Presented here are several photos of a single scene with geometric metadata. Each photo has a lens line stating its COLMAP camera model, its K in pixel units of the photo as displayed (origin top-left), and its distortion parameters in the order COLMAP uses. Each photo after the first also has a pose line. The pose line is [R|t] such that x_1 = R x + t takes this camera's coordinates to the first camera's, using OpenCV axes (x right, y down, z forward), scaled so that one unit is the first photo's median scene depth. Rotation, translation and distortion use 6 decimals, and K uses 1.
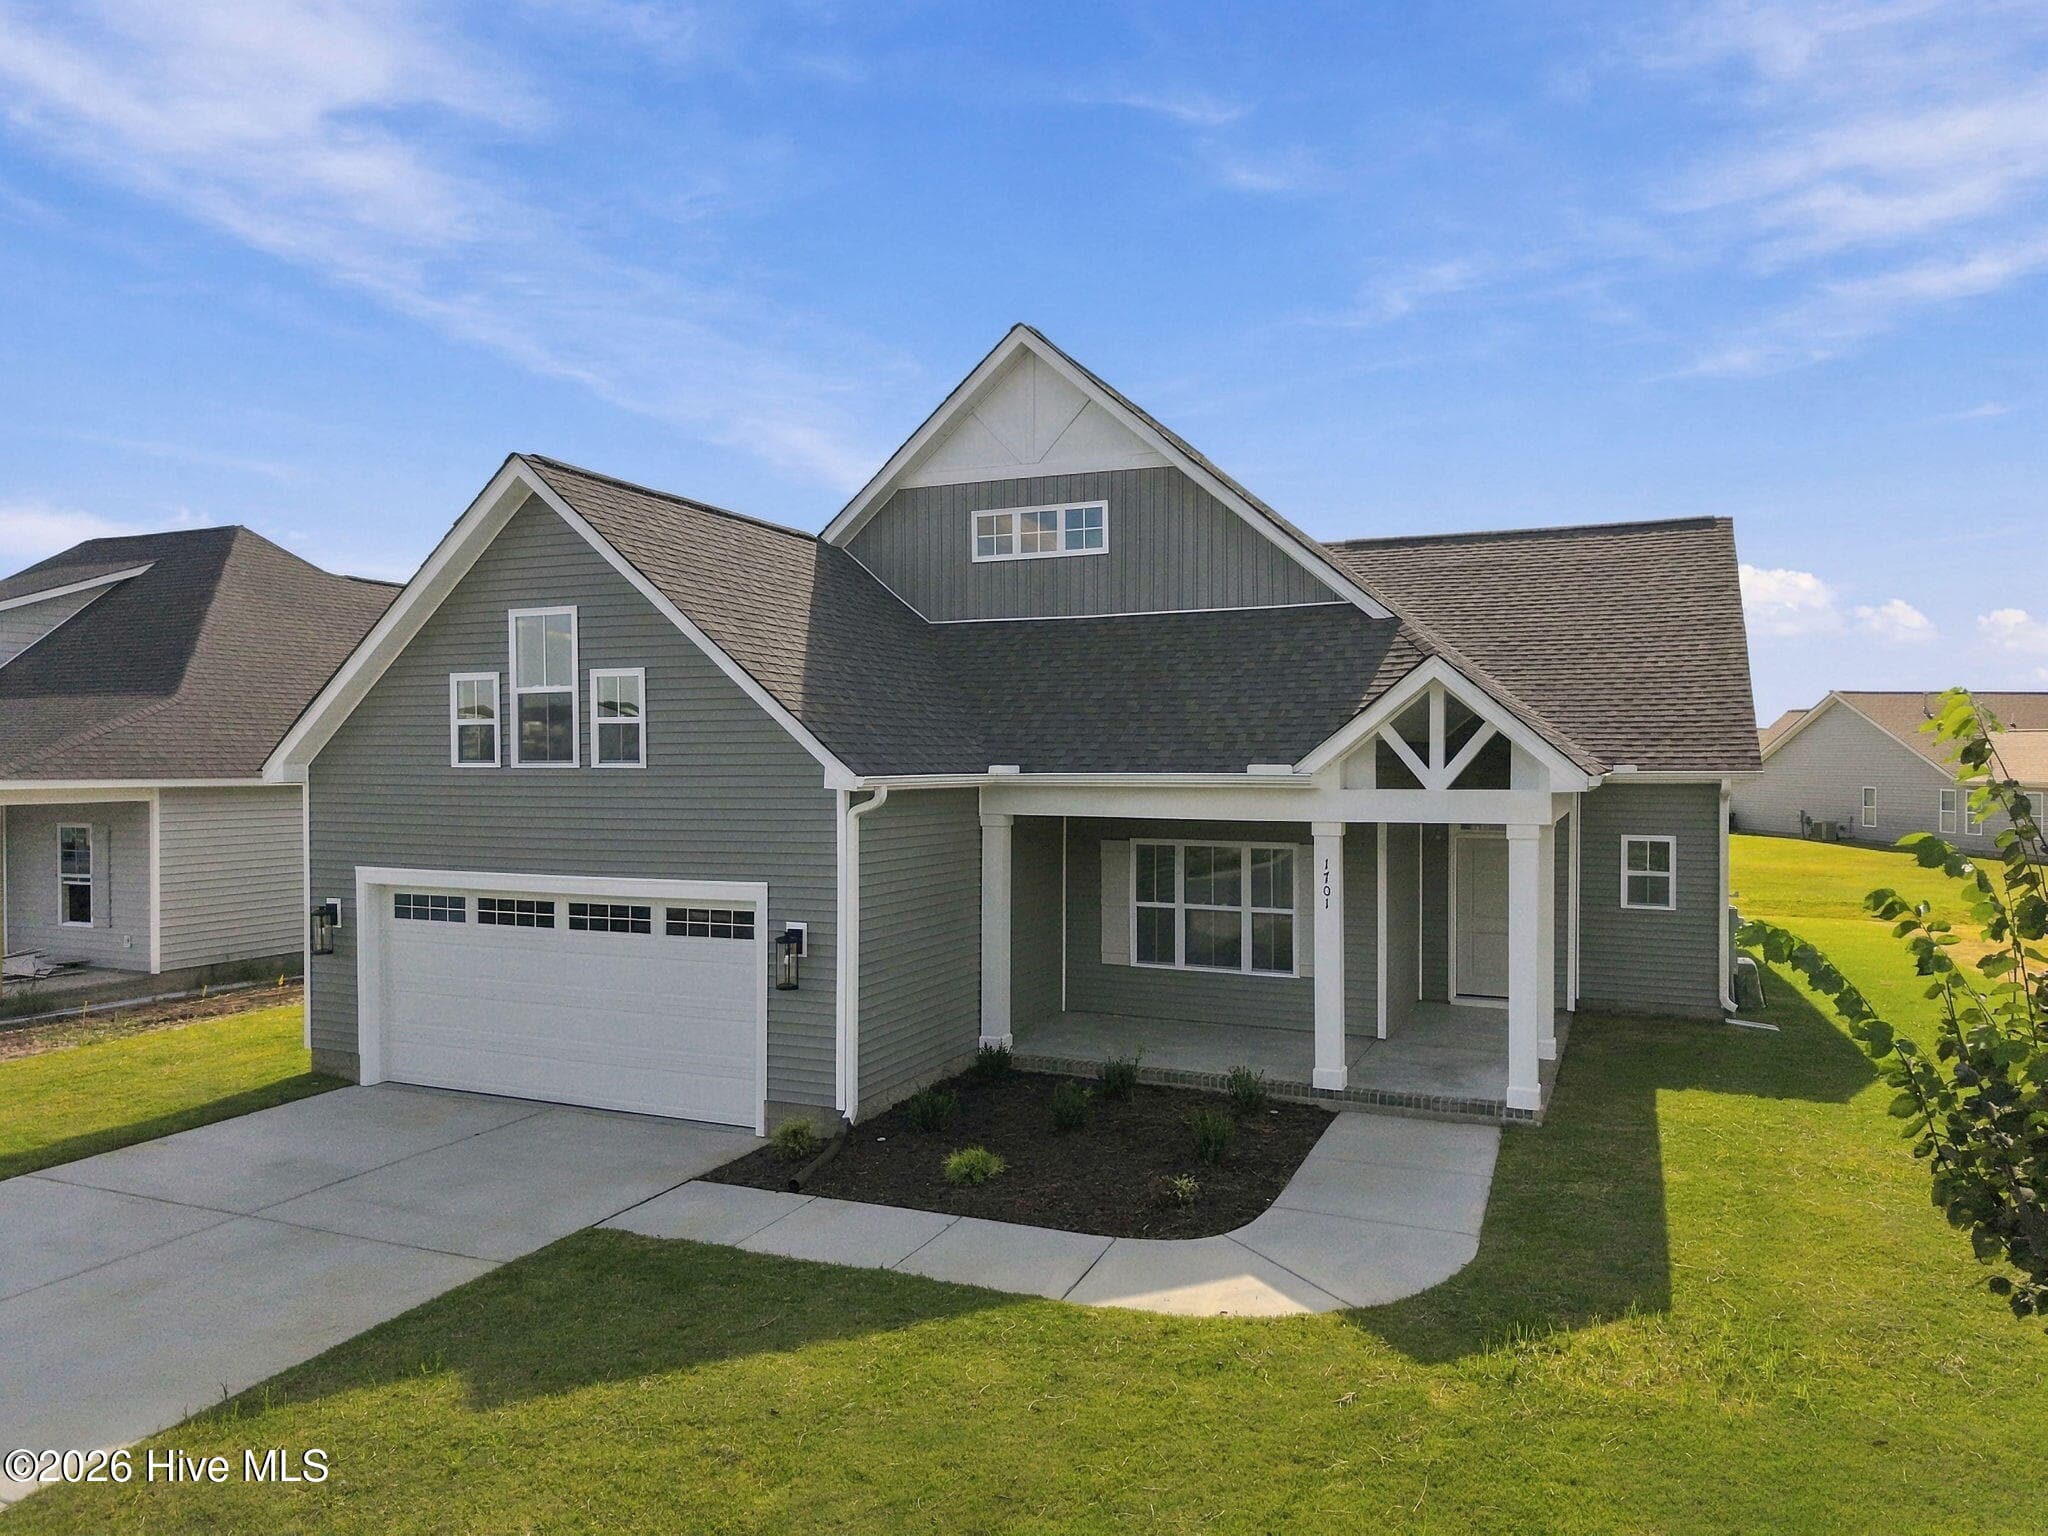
lens RADIAL K [[1369.1, 0, 1022.2], [0, 1369.1, 774.0], [0, 0, 1]] dist [0.026736, -0.023299]
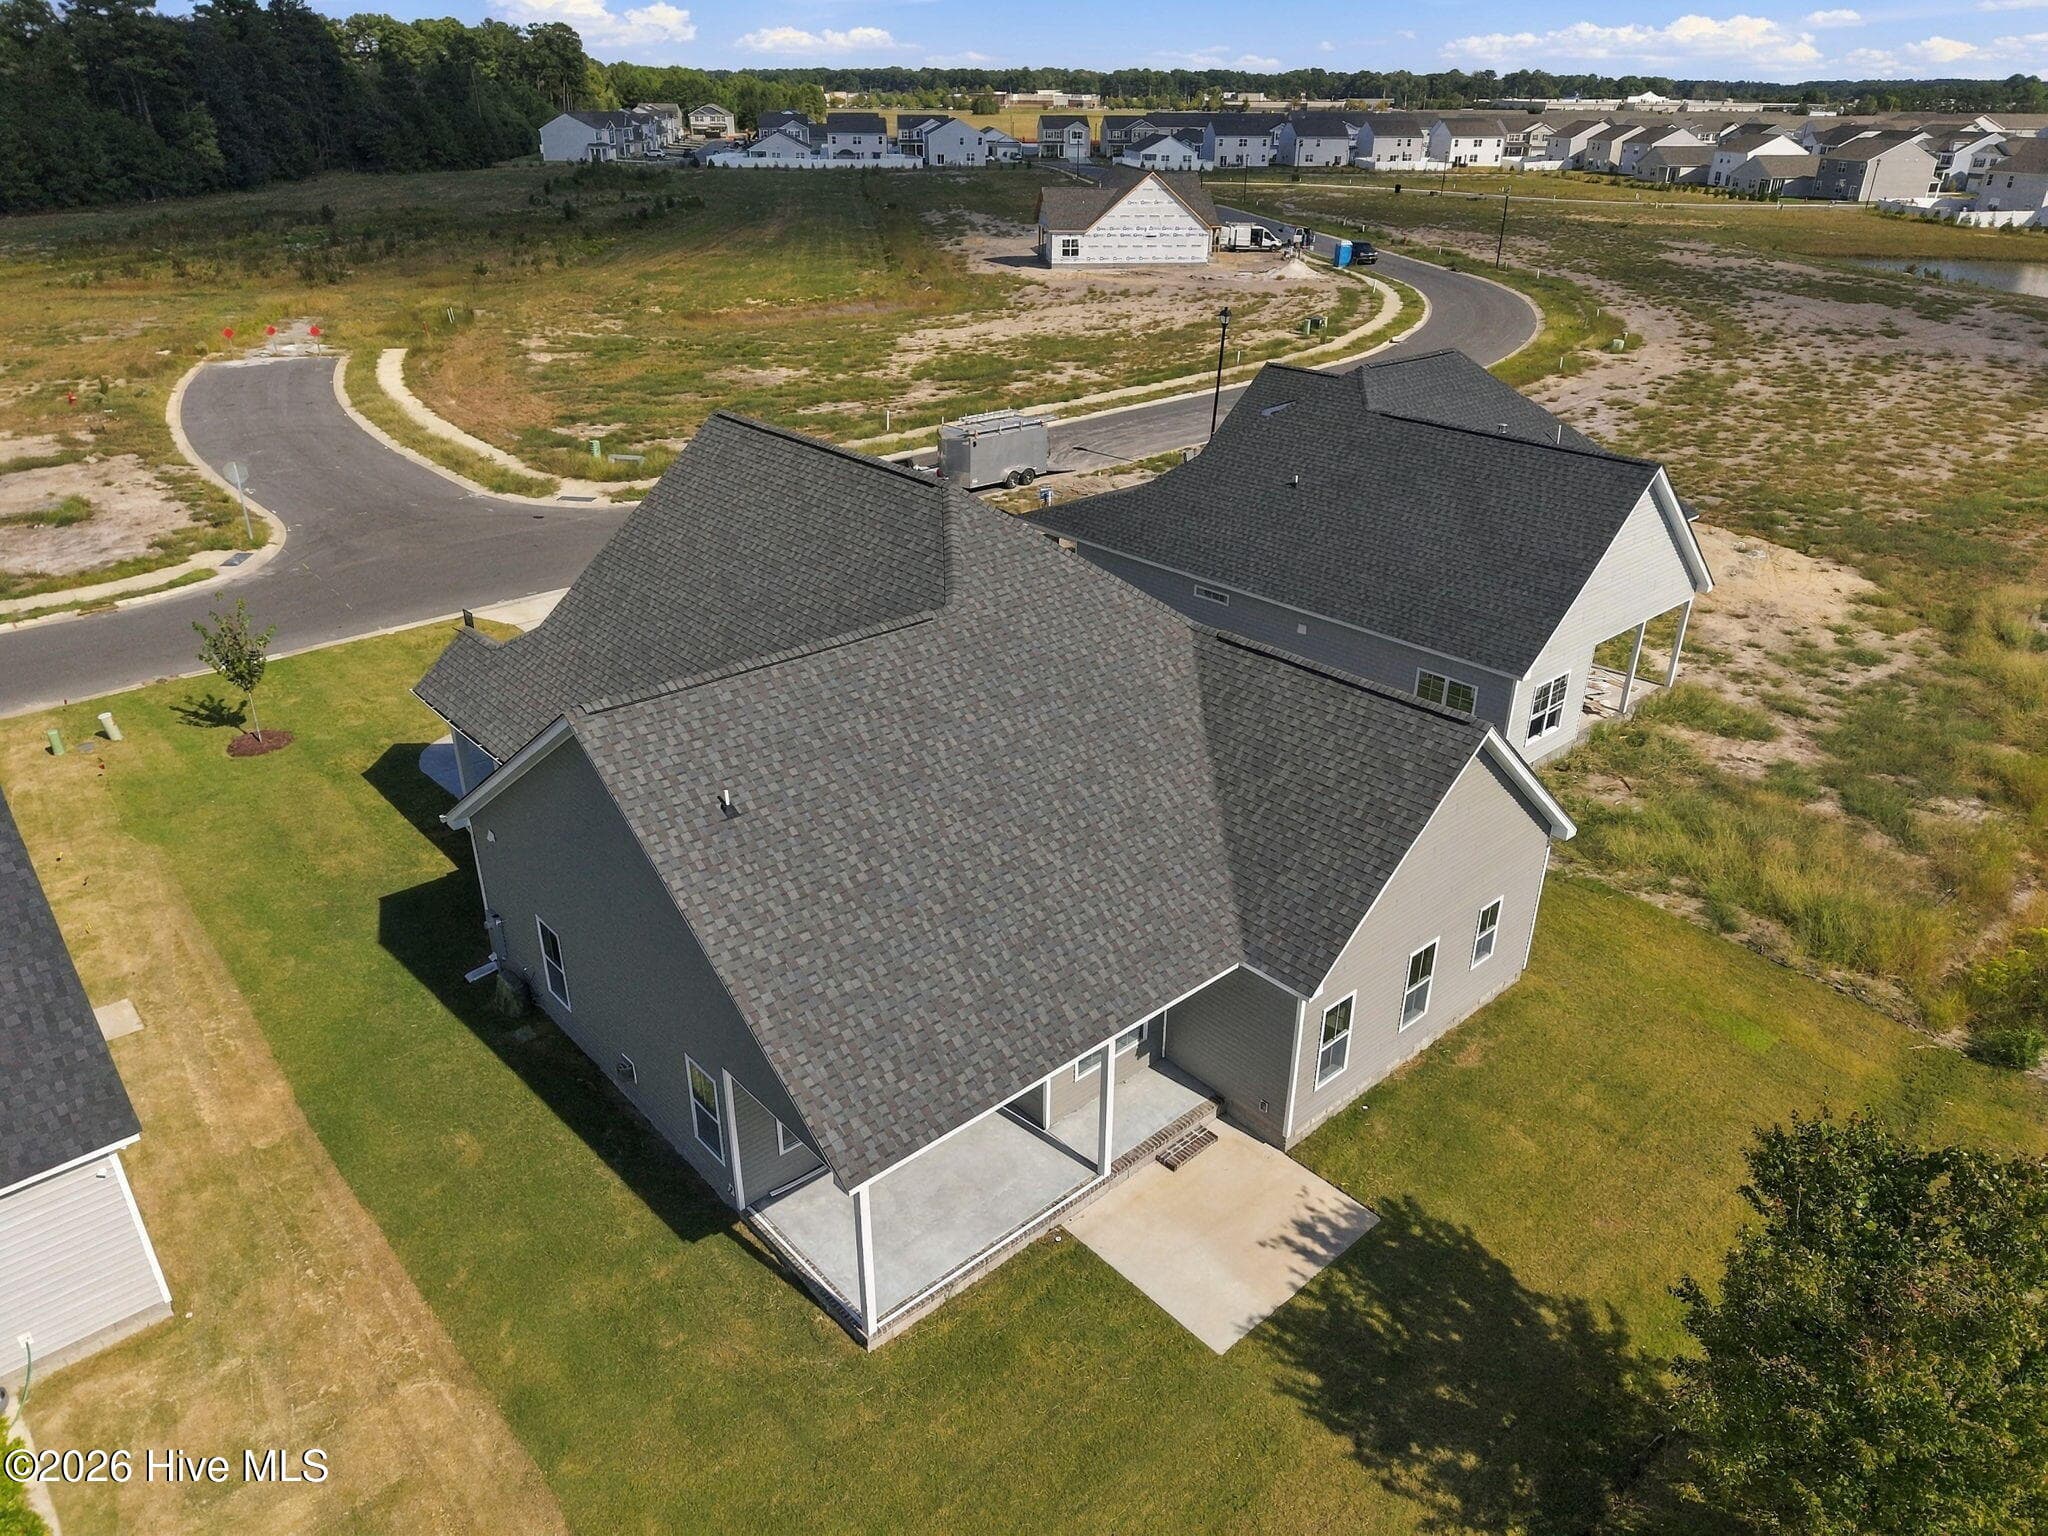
lens RADIAL K [[1369.1, 0, 1022.2], [0, 1369.1, 774.0], [0, 0, 1]] dist [0.026736, -0.023299]
pose [[-0.410220, 0.405271, -0.816991, 1.847923], [-0.018011, 0.892062, 0.451554, -0.902163], [0.911809, 0.199951, -0.358642, 2.628592]]
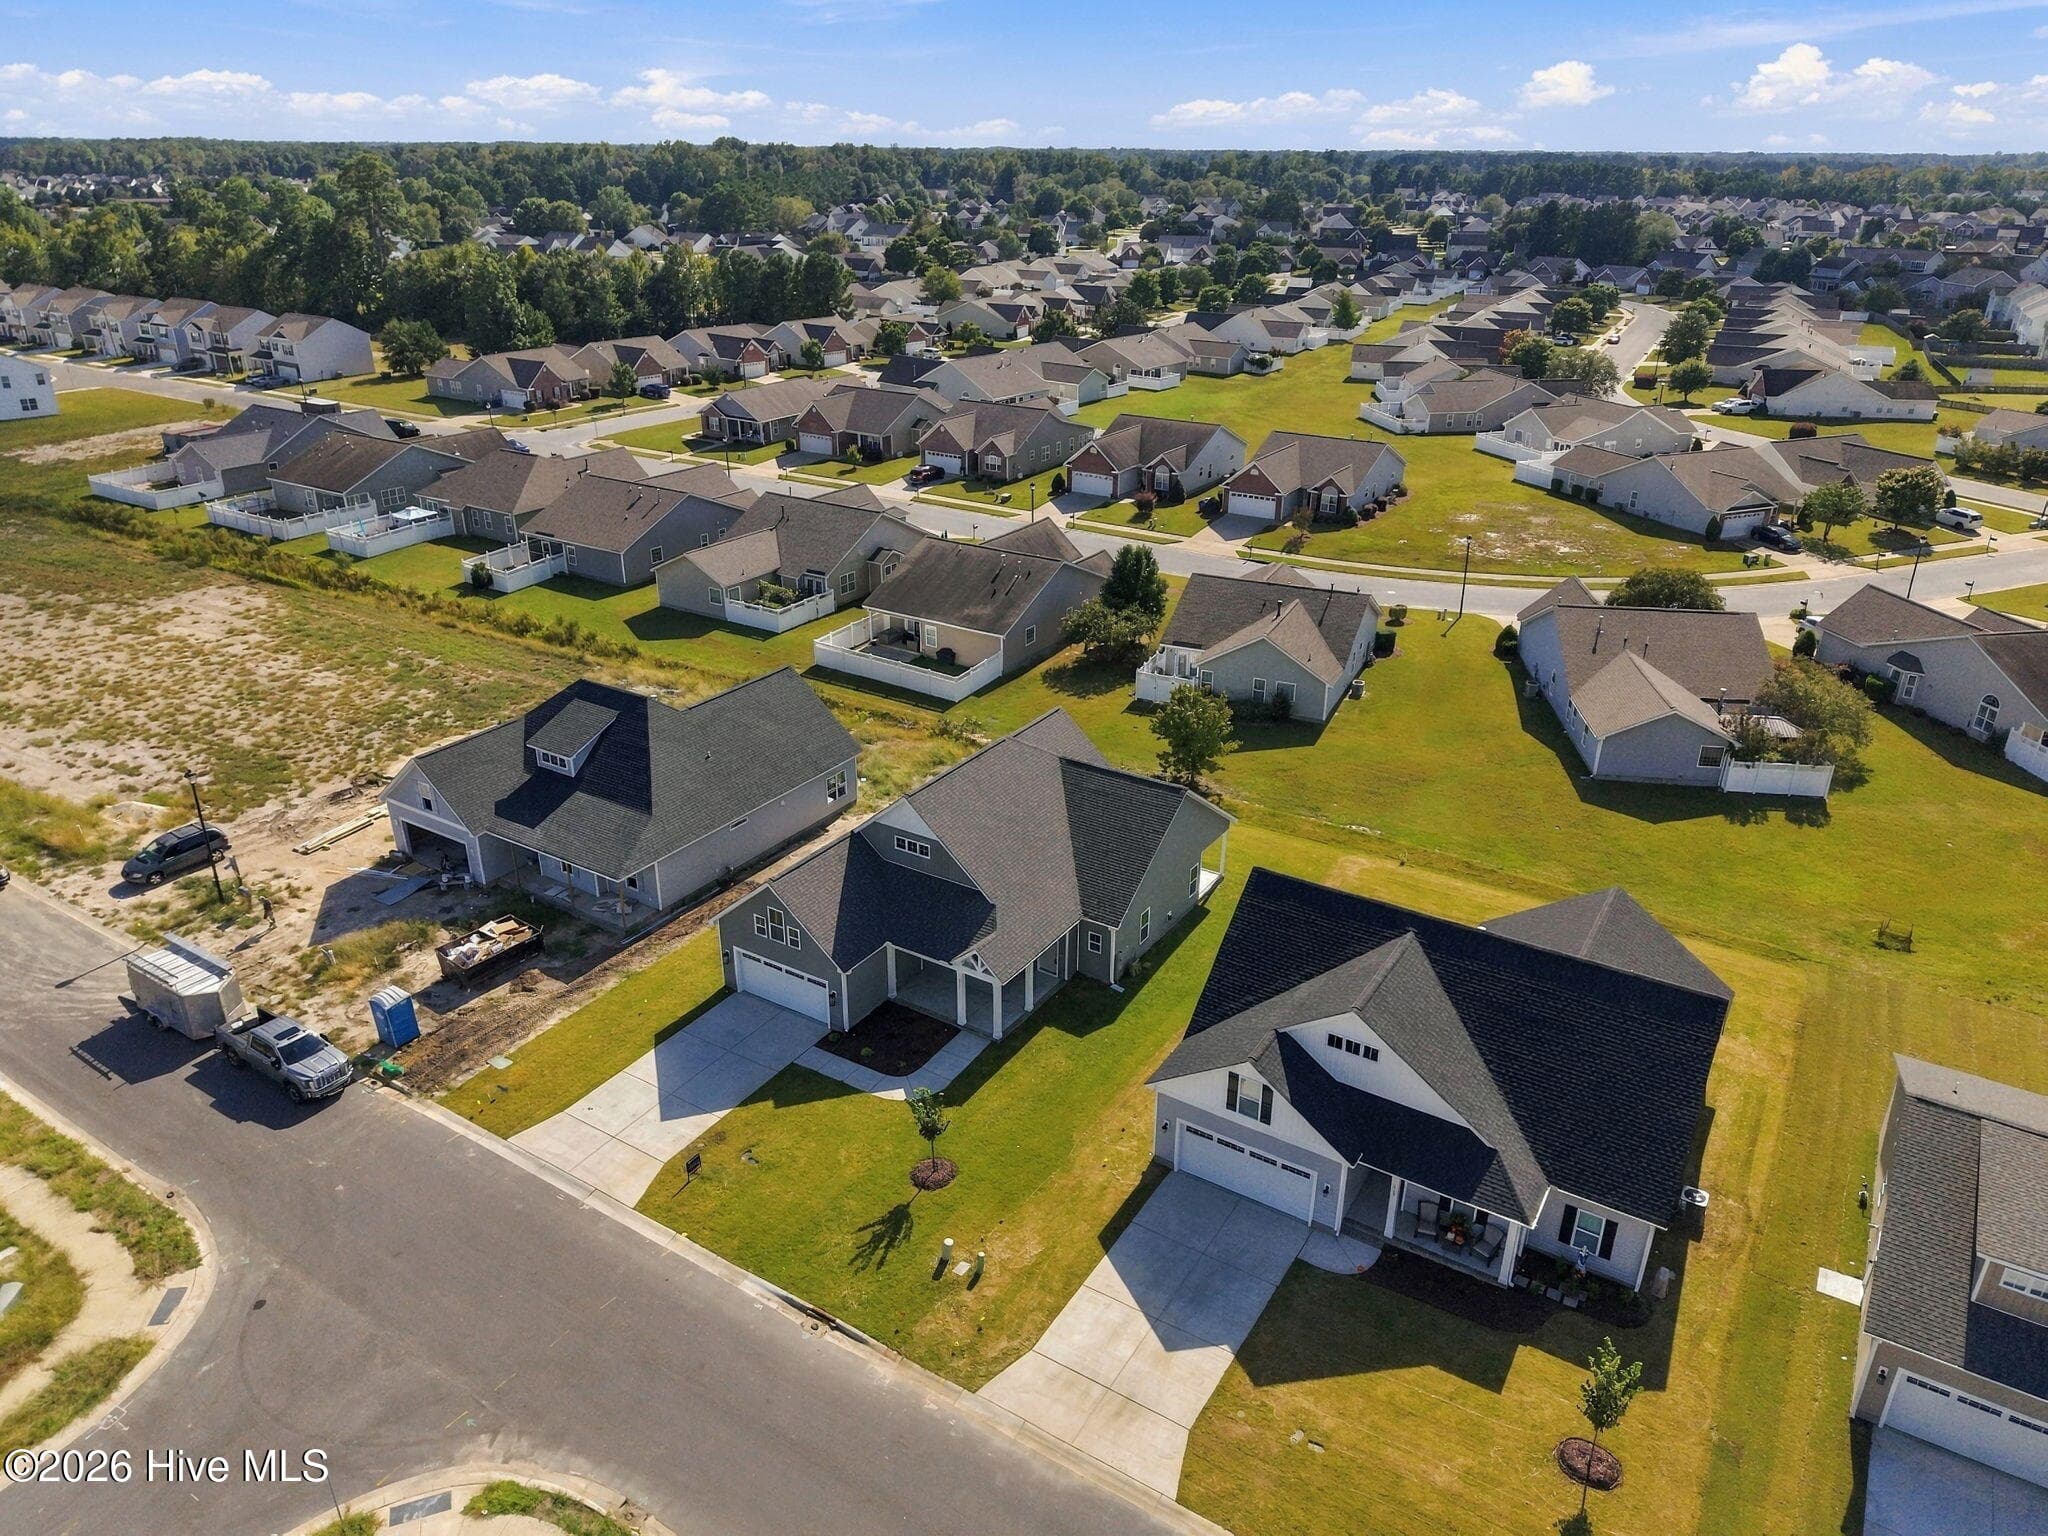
lens RADIAL K [[1376.6, 0, 1021.5], [0, 1376.6, 774.3], [0, 0, 1]] dist [0.076933, -0.106392]
pose [[0.988459, 0.067996, -0.135370, 0.932410], [-0.007273, 0.913878, 0.405925, -2.210891], [0.151313, -0.400255, 0.903825, -2.512247]]
